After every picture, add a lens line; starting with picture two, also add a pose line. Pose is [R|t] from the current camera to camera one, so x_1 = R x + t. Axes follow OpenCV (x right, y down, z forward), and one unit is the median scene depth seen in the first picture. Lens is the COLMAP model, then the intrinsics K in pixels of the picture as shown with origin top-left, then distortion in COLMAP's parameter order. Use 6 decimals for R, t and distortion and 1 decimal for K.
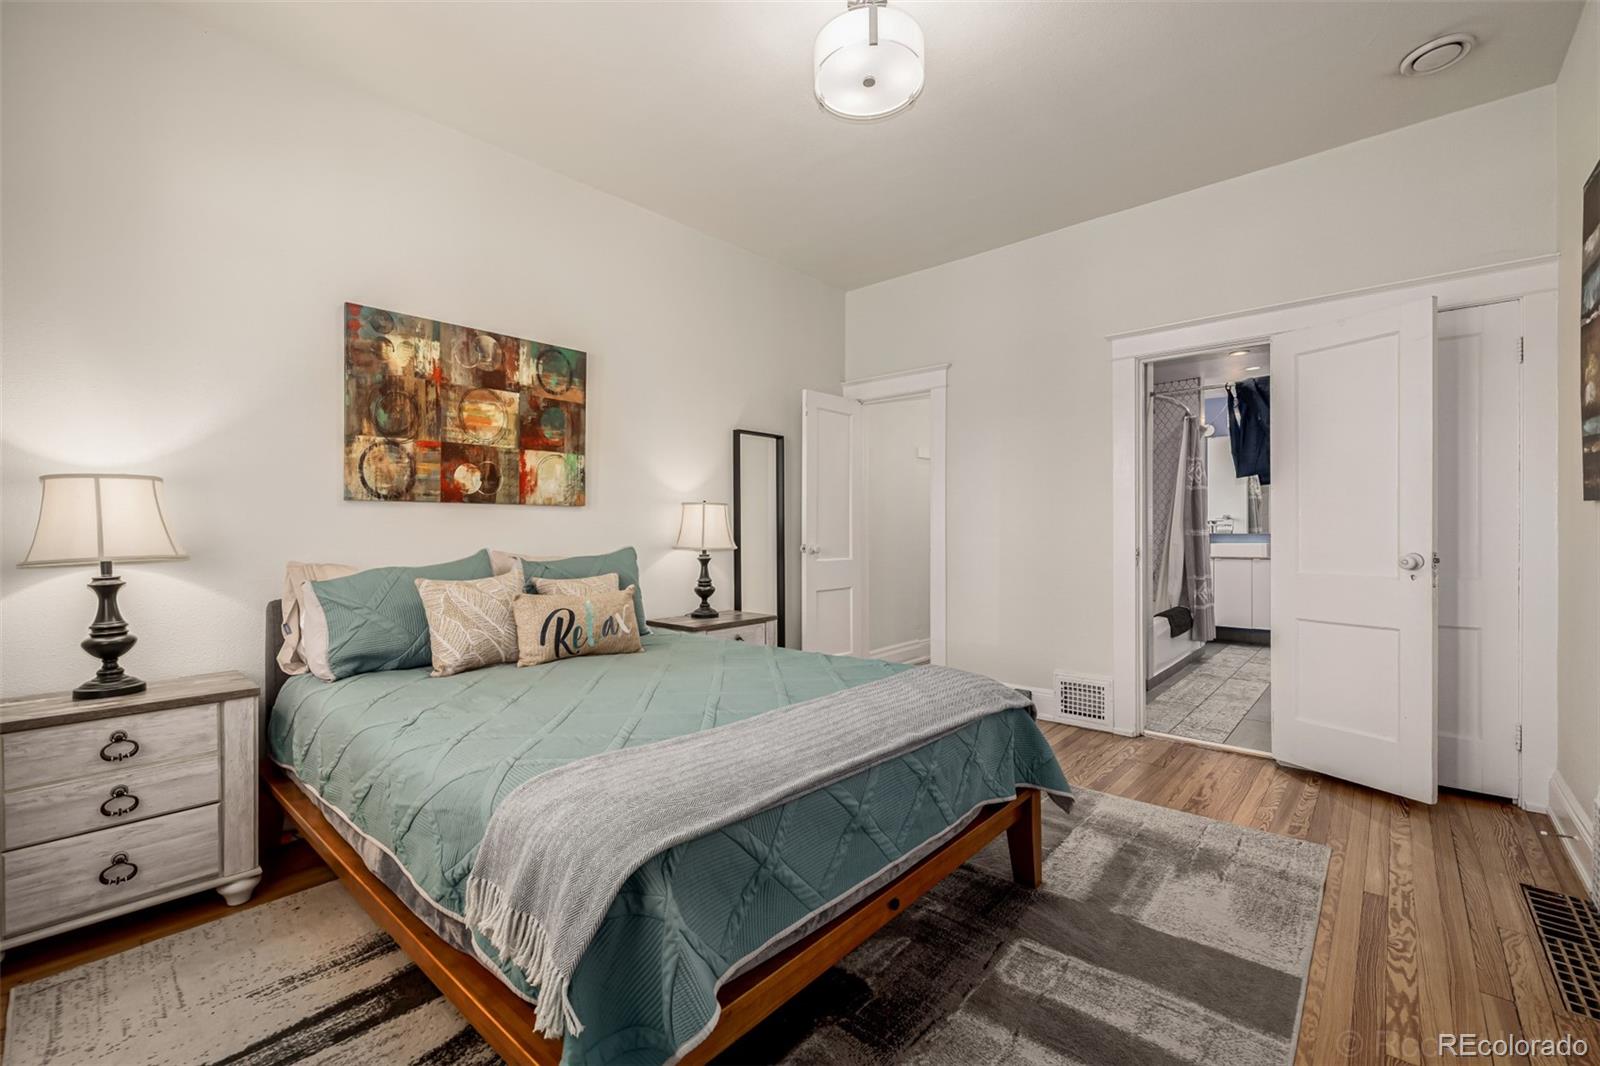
lens RADIAL K [[676.4, 0, 800.0], [0, 676.4, 533.0], [0, 0, 1]] dist [0.001272, 0.000292]
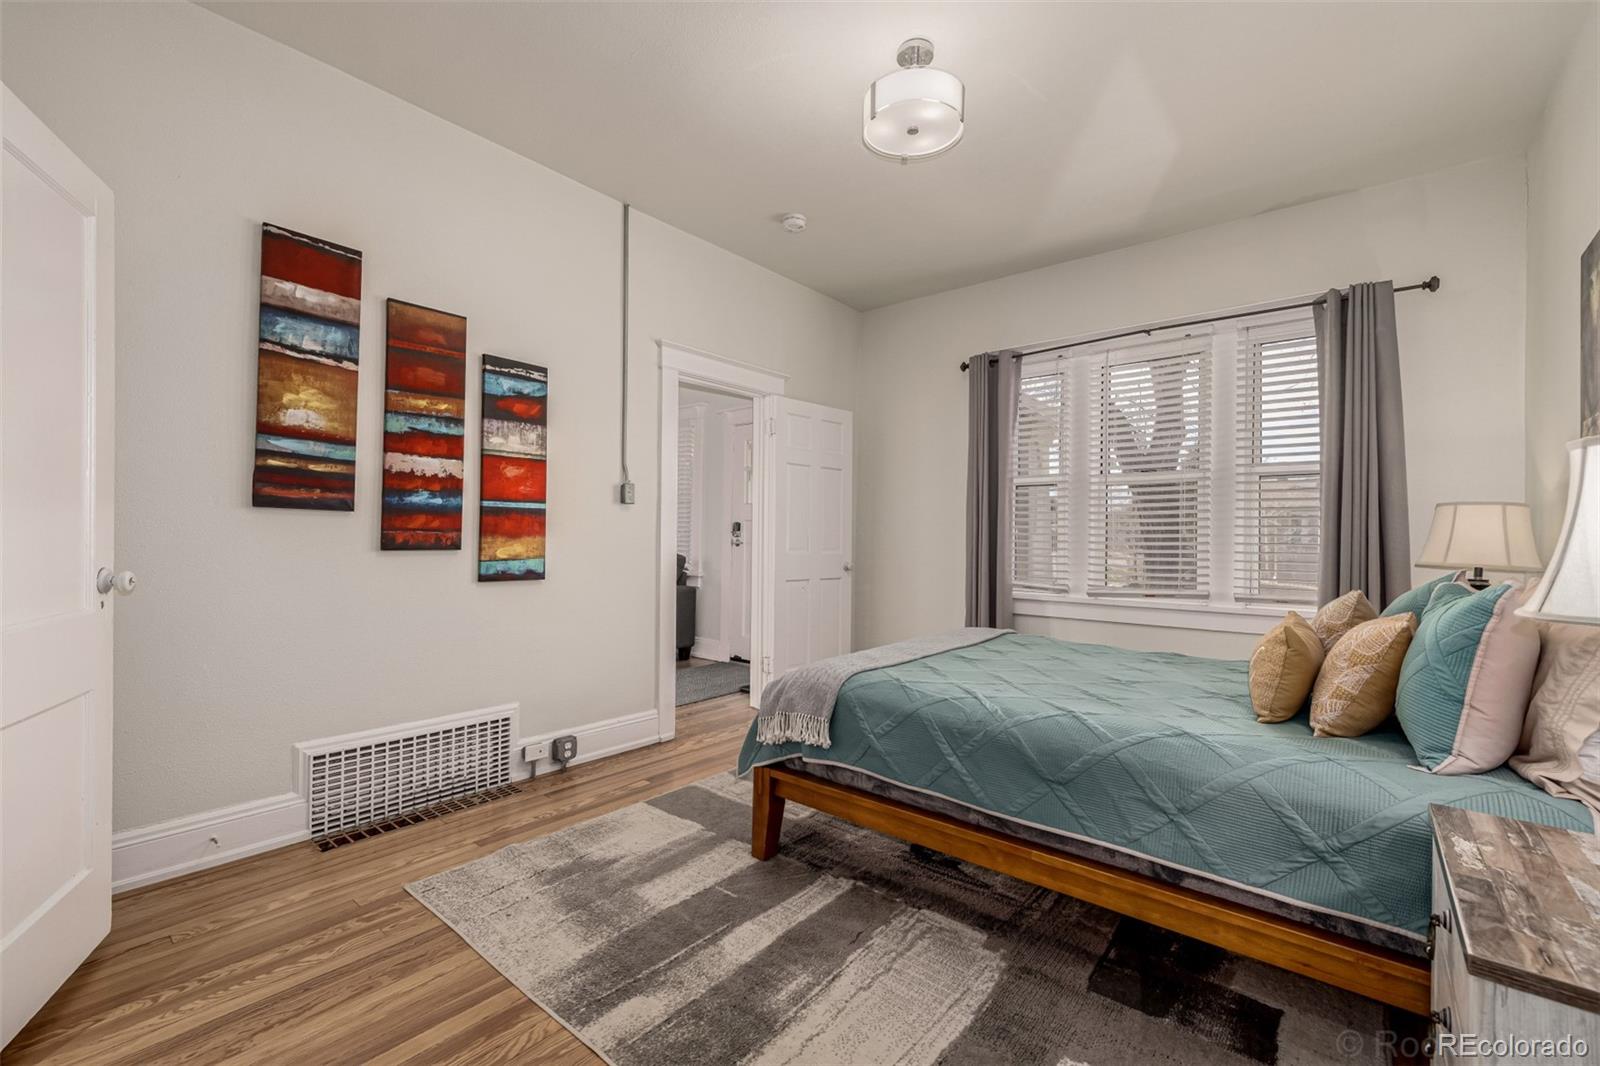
lens RADIAL K [[676.4, 0, 800.0], [0, 676.4, 533.0], [0, 0, 1]] dist [0.001272, 0.000292]
pose [[-0.999606, -0.008046, -0.026898, 0.313879], [-0.008008, 0.999967, -0.001488, -0.011444], [0.026909, -0.001272, -0.999637, 2.127581]]
